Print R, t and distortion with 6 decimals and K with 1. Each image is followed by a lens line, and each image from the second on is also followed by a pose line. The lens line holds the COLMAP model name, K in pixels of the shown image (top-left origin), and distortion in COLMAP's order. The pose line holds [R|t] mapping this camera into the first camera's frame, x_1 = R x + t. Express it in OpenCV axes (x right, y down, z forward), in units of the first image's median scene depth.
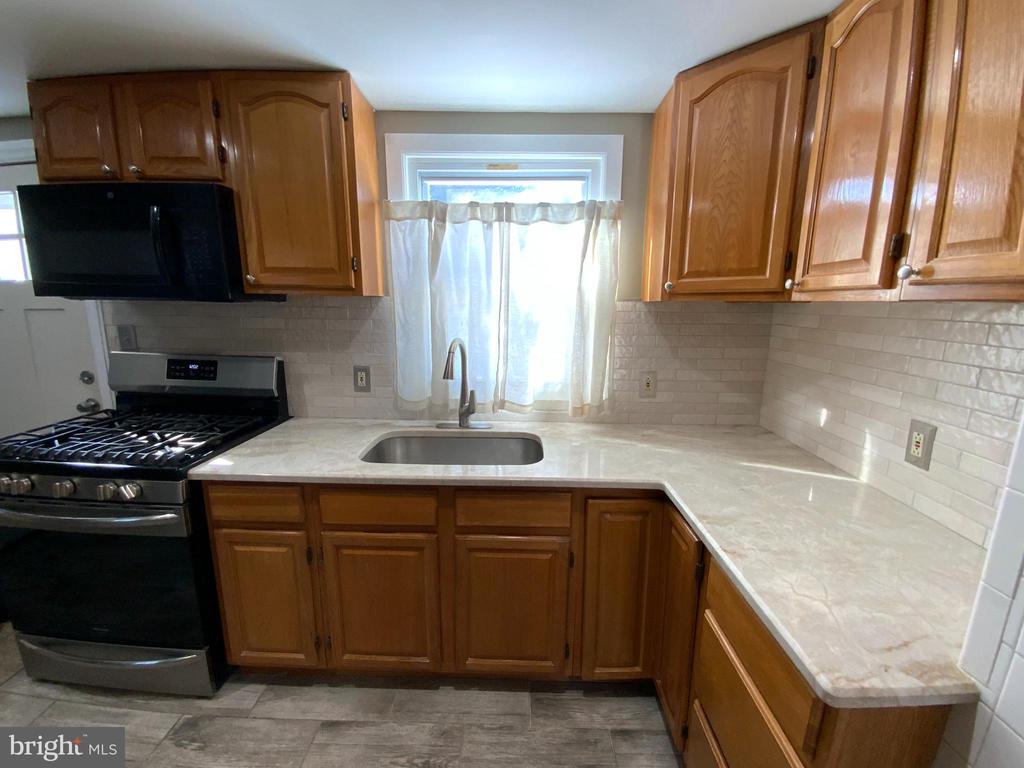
lens RADIAL K [[413.0, 0, 510.1], [0, 413.0, 375.9], [0, 0, 1]] dist [0.000217, -0.000657]
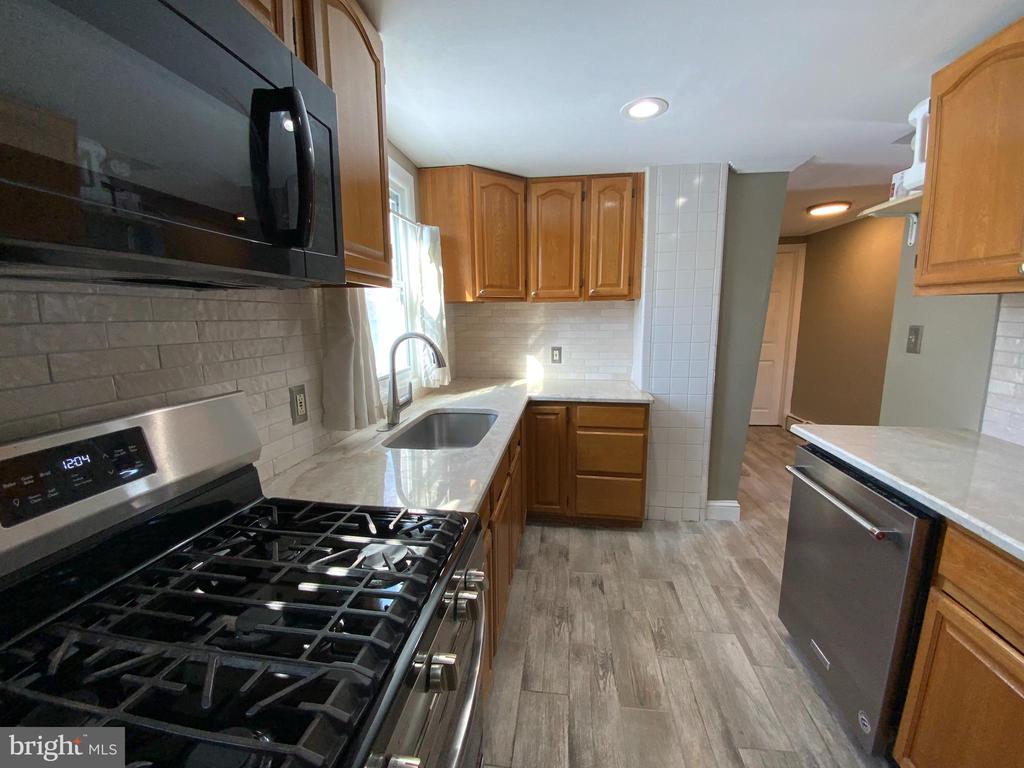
lens RADIAL K [[413.0, 0, 507.5], [0, 413.0, 379.8], [0, 0, 1]] dist [0.000217, -0.000657]
pose [[0.123347, -0.165779, 0.978419, -1.356465], [0.184131, 0.972650, 0.141588, -0.093412], [-0.975131, 0.162693, 0.150499, 0.741909]]
